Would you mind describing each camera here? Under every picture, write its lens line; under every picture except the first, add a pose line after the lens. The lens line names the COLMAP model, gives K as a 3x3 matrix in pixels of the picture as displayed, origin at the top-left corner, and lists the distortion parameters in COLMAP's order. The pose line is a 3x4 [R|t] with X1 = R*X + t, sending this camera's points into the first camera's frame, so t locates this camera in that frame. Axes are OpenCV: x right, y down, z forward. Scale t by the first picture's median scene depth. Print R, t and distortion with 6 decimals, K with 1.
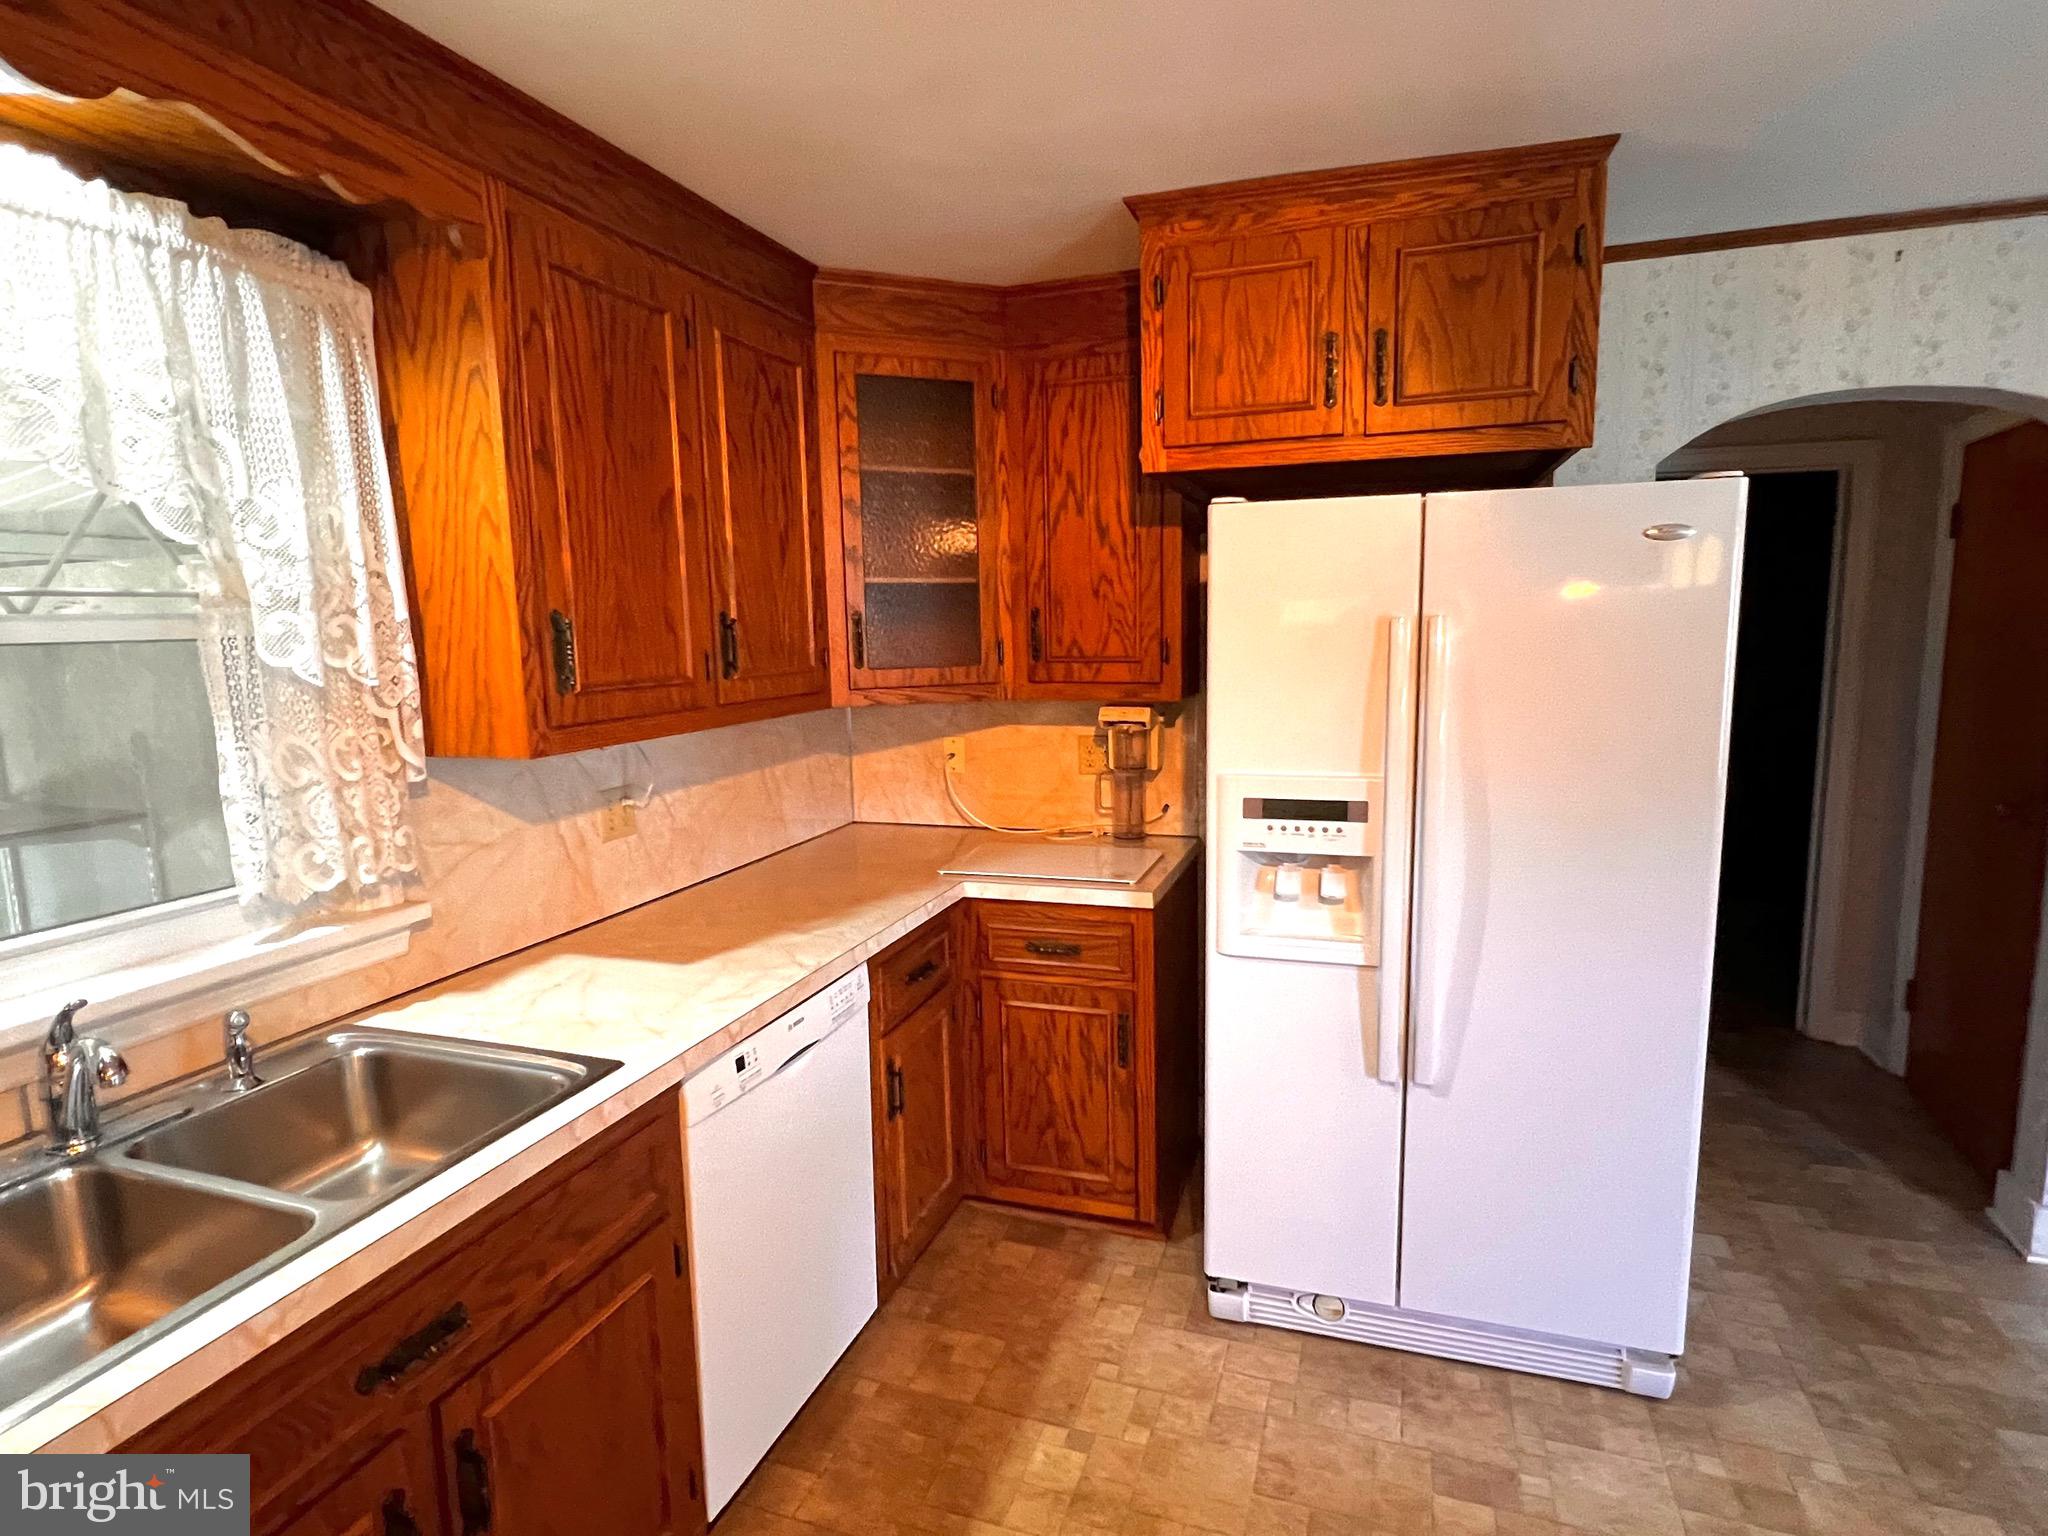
lens RADIAL K [[1074.3, 0, 1021.0], [0, 1074.3, 775.2], [0, 0, 1]] dist [-0.000626, -0.001552]
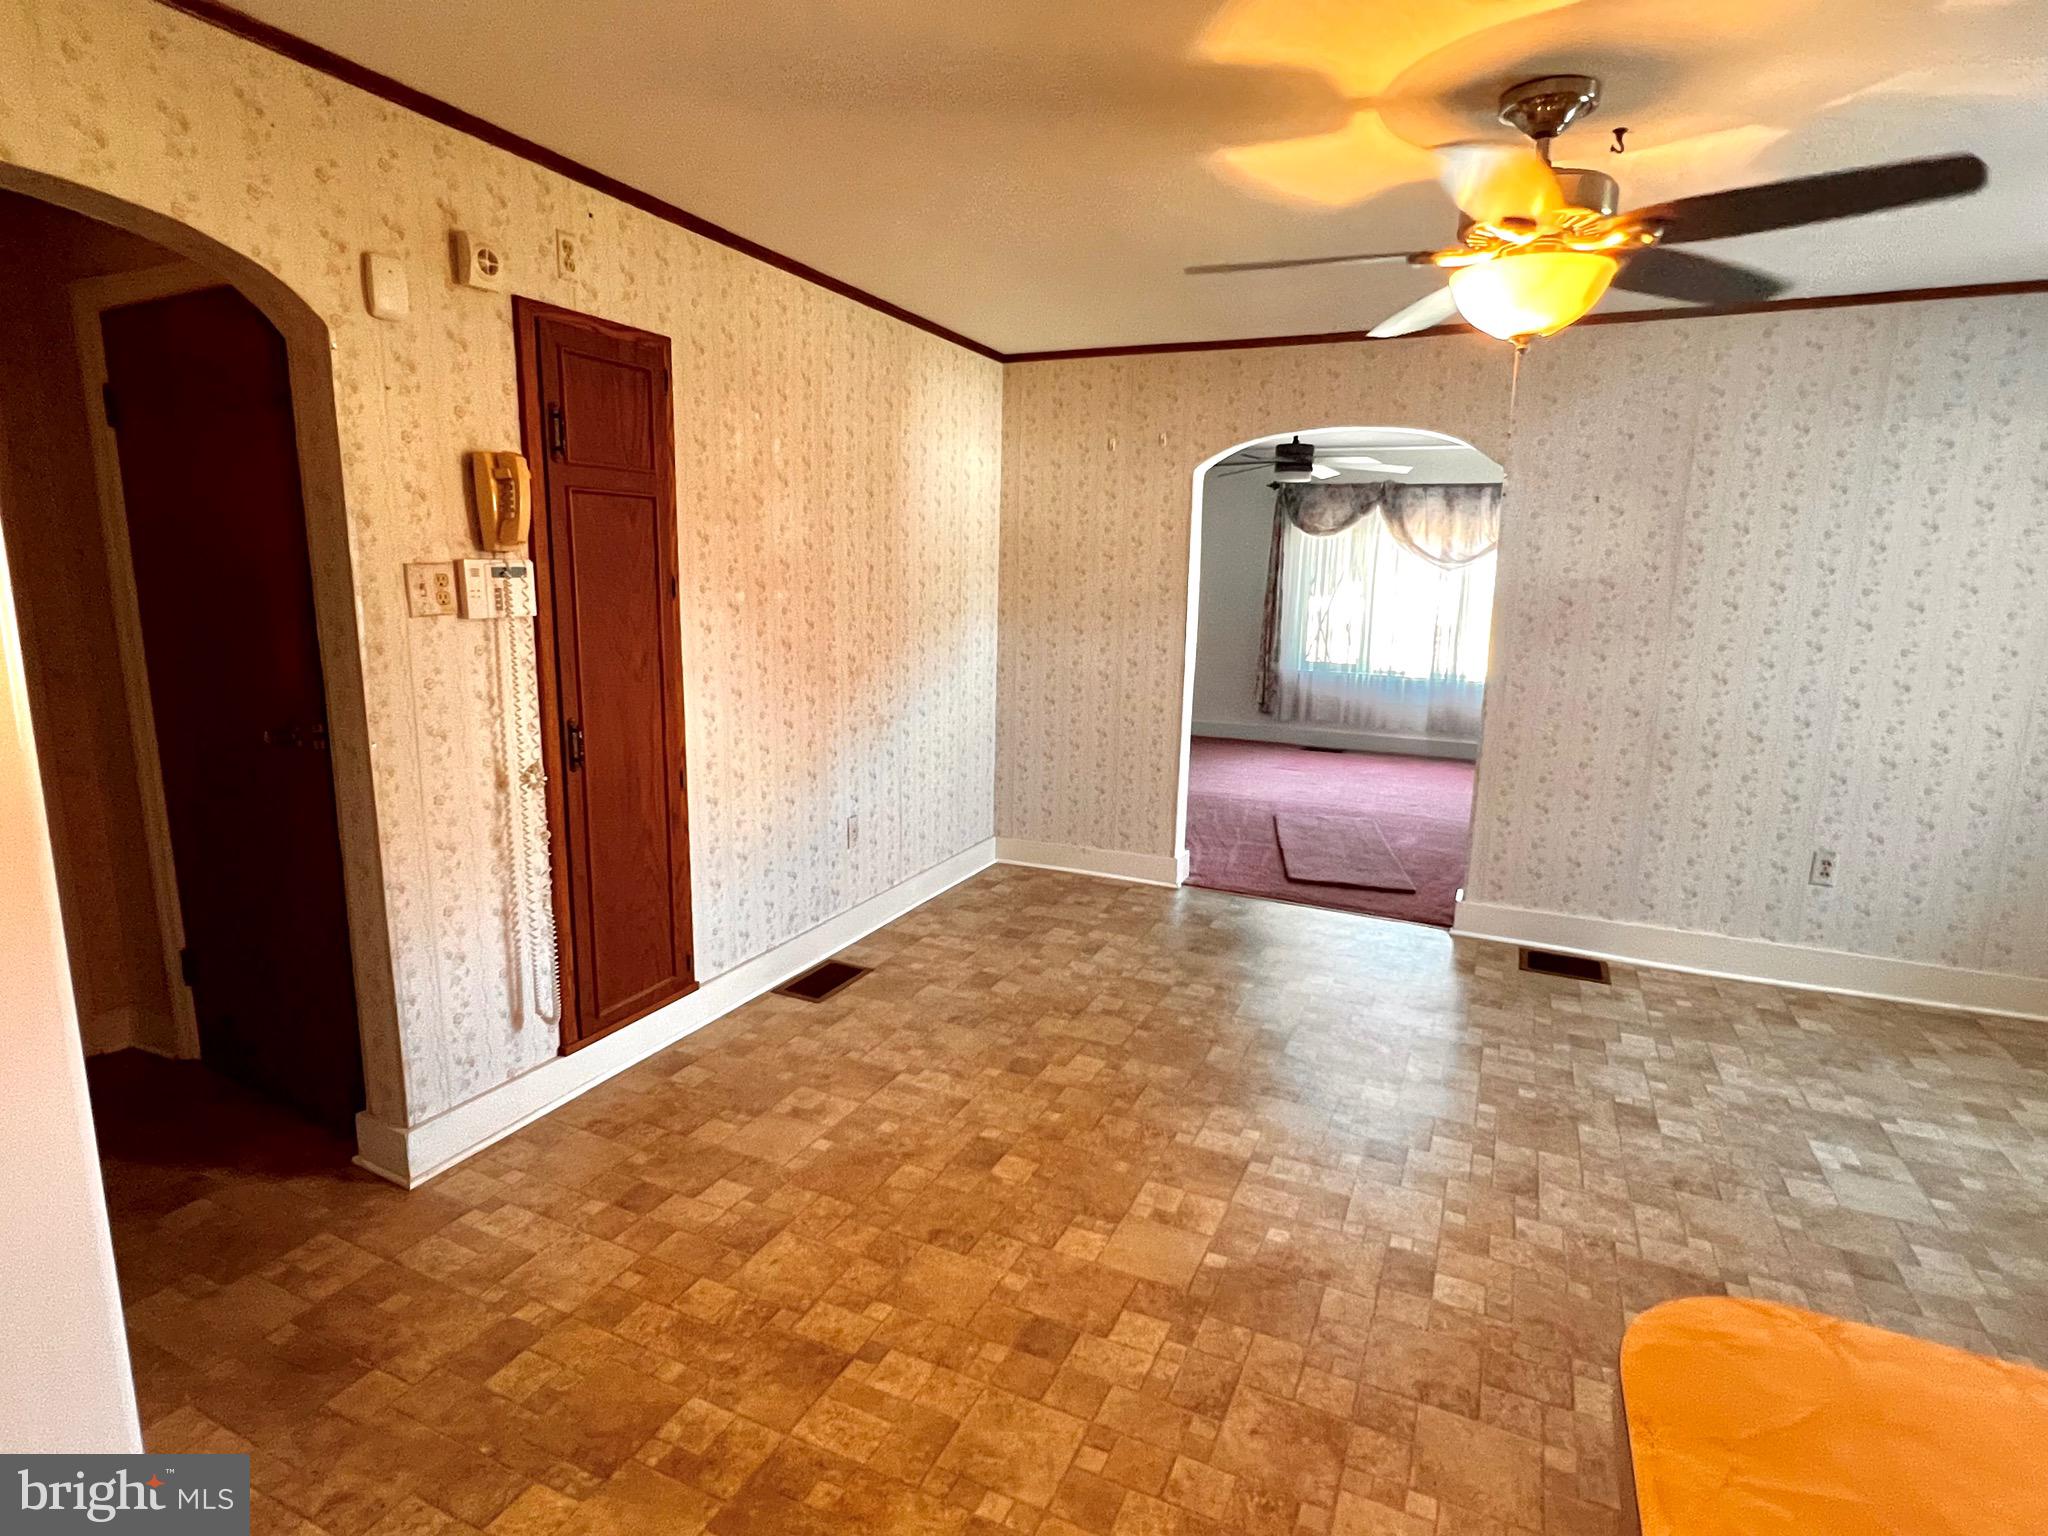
lens RADIAL K [[1074.3, 0, 1021.0], [0, 1074.3, 775.2], [0, 0, 1]] dist [-0.000626, -0.001552]
pose [[0.102630, -0.166648, 0.980661, 0.099659], [0.115419, 0.981203, 0.154661, -0.003788], [-0.988001, 0.097314, 0.119936, 0.292704]]
